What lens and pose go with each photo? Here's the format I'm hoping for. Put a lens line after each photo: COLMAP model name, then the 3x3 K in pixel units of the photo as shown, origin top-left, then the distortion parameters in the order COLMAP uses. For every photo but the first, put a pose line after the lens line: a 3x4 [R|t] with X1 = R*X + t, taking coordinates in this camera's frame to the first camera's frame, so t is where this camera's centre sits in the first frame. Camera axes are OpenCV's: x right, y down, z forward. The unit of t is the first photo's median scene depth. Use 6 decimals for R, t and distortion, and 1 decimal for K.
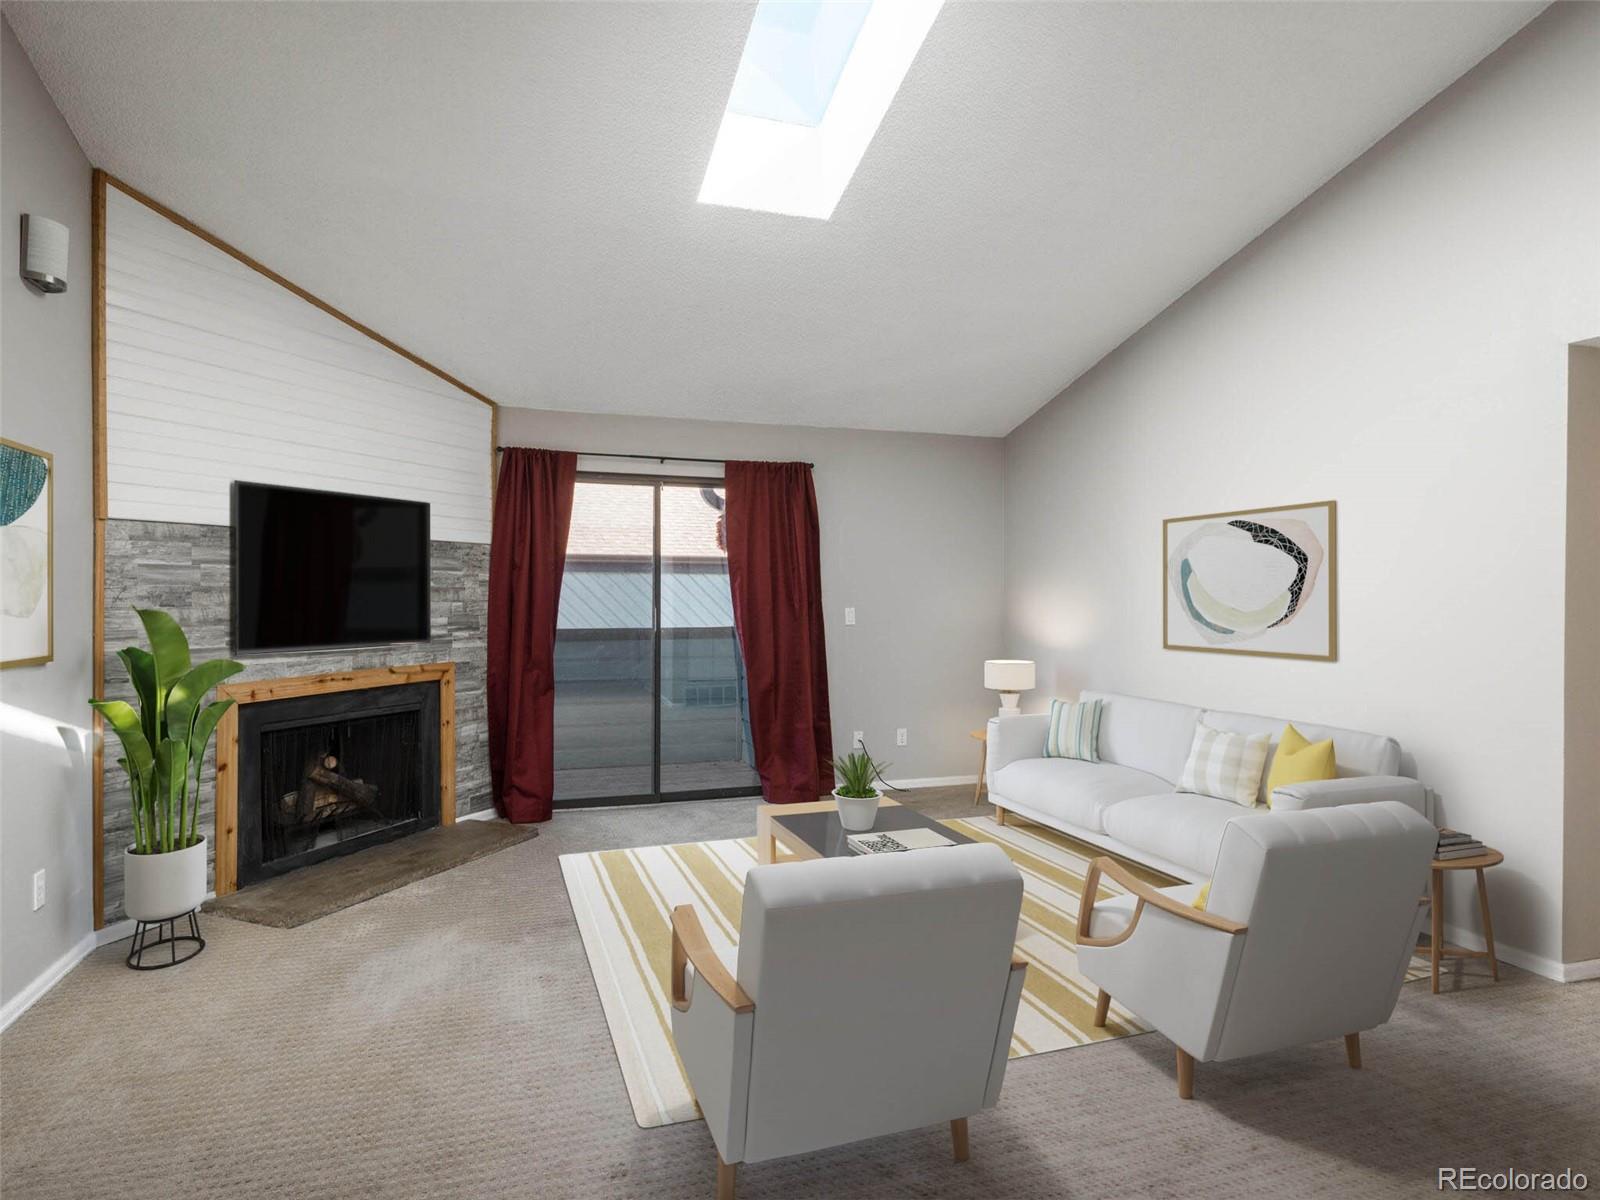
lens RADIAL K [[891.4, 0, 796.4], [0, 891.4, 602.2], [0, 0, 1]] dist [0.003201, -0.001467]
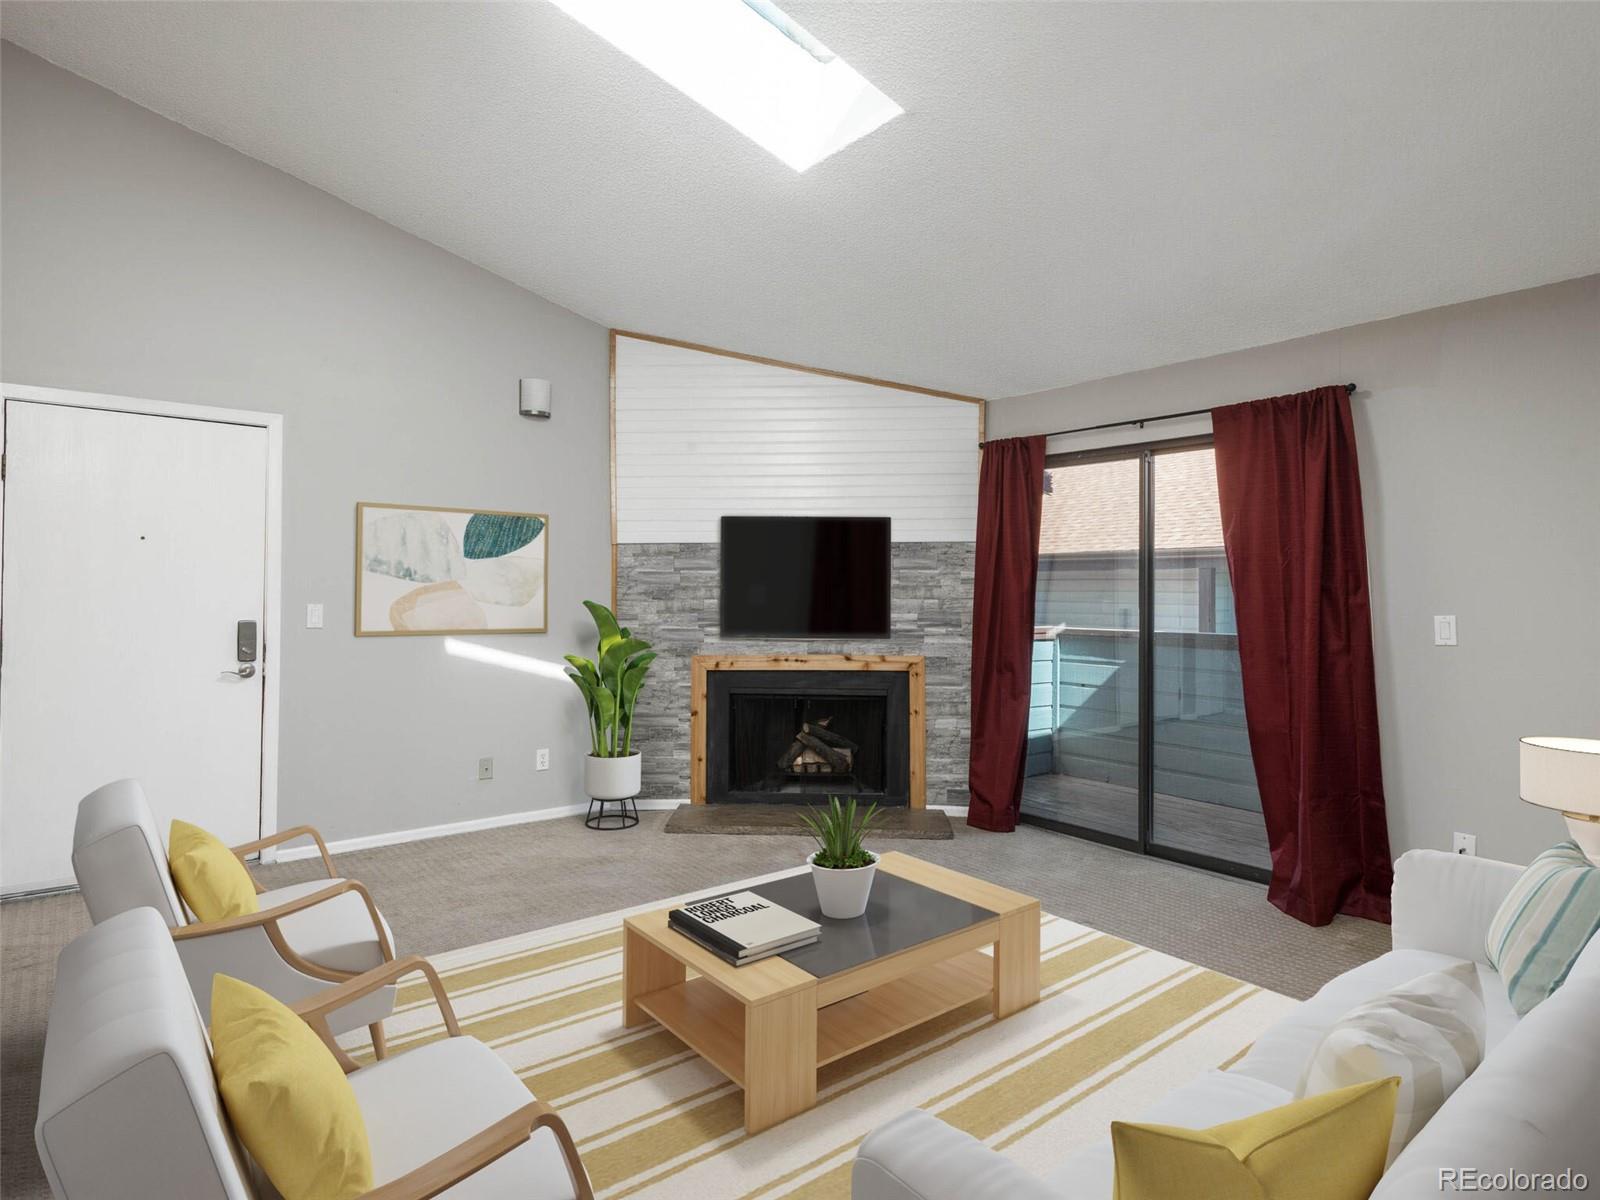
lens RADIAL K [[891.4, 0, 799.7], [0, 891.4, 588.2], [0, 0, 1]] dist [0.003201, -0.001467]
pose [[0.341932, 0.004612, -0.939713, 0.560974], [-0.009707, 0.999952, 0.001376, -0.013267], [0.939675, 0.008651, 0.341960, 0.505342]]
